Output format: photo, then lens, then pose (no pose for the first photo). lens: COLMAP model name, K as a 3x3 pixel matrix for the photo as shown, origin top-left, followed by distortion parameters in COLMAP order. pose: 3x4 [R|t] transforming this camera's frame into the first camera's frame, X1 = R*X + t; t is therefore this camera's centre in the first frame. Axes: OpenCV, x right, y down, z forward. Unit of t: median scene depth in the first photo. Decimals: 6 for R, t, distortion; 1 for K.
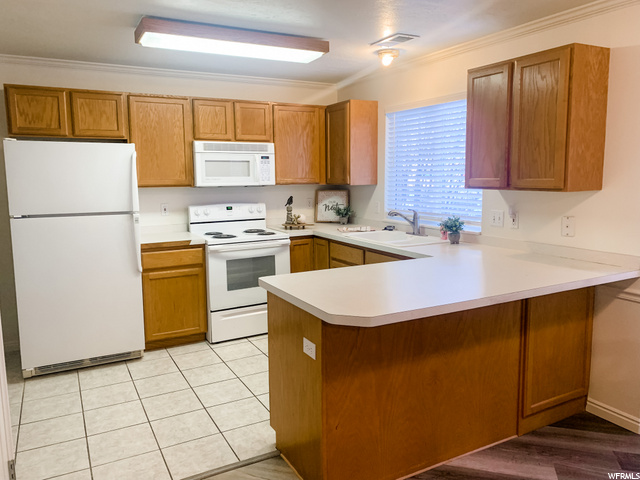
lens RADIAL K [[491.8, 0, 319.2], [0, 491.8, 236.1], [0, 0, 1]] dist [0.009544, 0.003029]
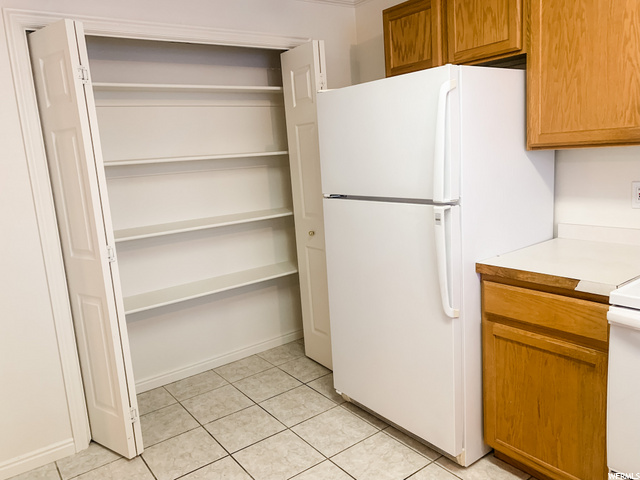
lens RADIAL K [[491.8, 0, 319.2], [0, 491.8, 236.1], [0, 0, 1]] dist [0.009544, 0.003029]
pose [[0.130667, 0.168742, -0.976961, 0.110358], [-0.057534, 0.985039, 0.162443, -0.085569], [0.989755, 0.034982, 0.138421, 0.758071]]
